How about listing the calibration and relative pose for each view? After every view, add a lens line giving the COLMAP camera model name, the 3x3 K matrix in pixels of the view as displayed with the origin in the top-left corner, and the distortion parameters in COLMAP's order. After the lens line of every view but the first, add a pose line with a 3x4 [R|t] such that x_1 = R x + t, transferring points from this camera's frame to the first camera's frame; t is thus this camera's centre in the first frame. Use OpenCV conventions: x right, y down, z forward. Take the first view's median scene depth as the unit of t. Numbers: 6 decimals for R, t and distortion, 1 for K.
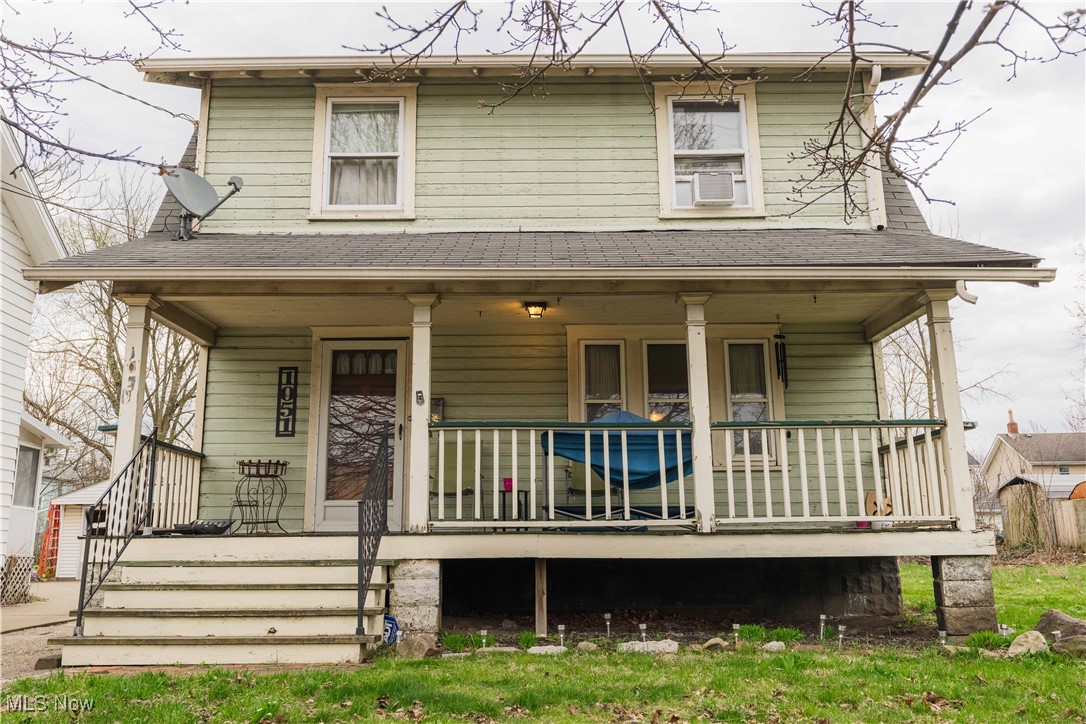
lens RADIAL K [[895.6, 0, 543.0], [0, 895.6, 362.0], [0, 0, 1]] dist [-0.002511, 0.001559]
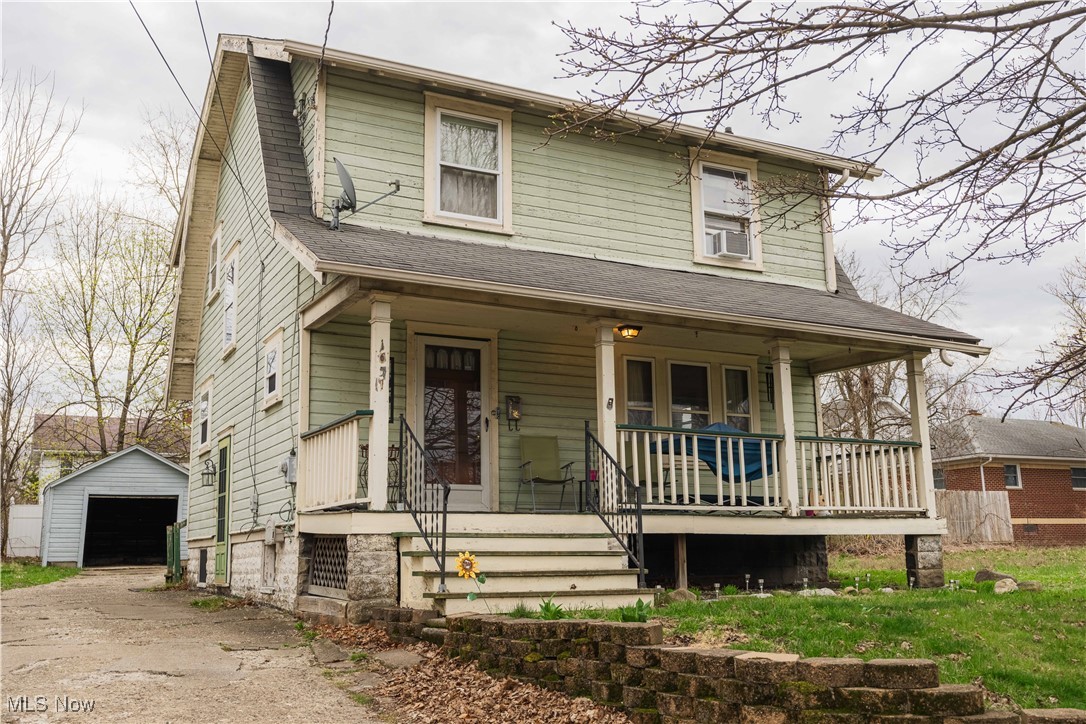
lens RADIAL K [[1035.0, 0, 543.0], [0, 1035.0, 362.0], [0, 0, 1]] dist [-0.003187, 0.000597]
pose [[0.890045, 0.083899, 0.448085, -0.686150], [-0.095554, 0.995418, 0.003419, -0.010332], [-0.445745, -0.045860, 0.893984, -0.180345]]
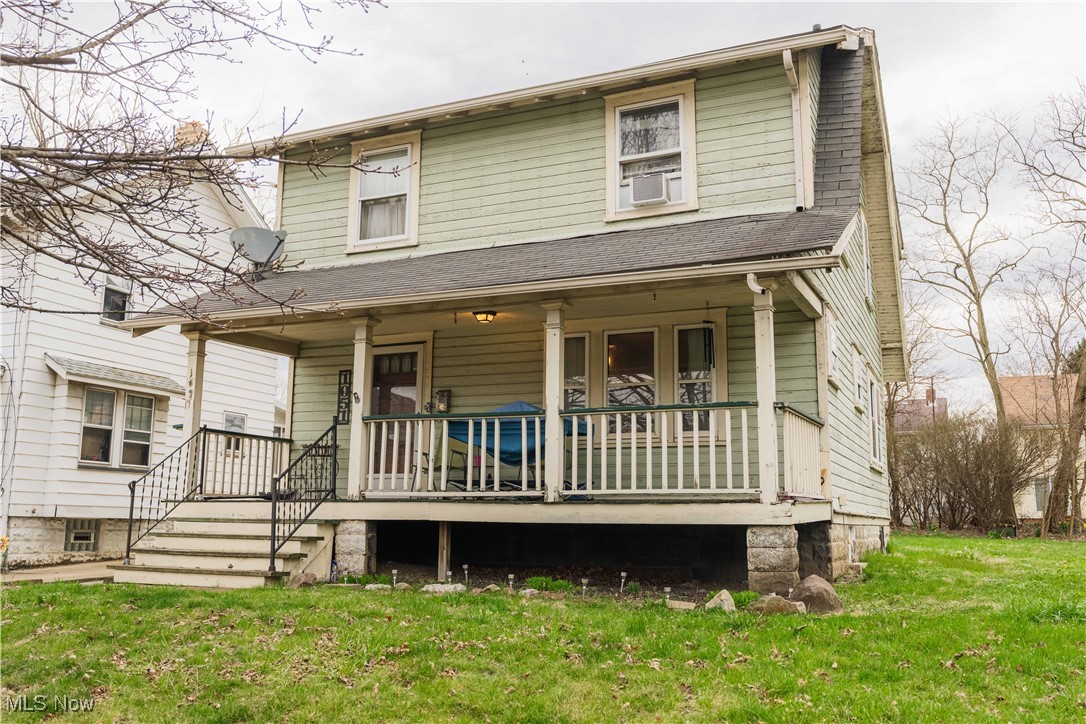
lens RADIAL K [[950.7, 0, 543.0], [0, 950.7, 362.0], [0, 0, 1]] dist [0.004579, -0.008551]
pose [[0.910336, -0.050976, -0.410719, 0.546287], [0.069731, 0.997090, 0.030801, -0.028903], [0.407954, -0.056679, 0.911241, -0.123172]]
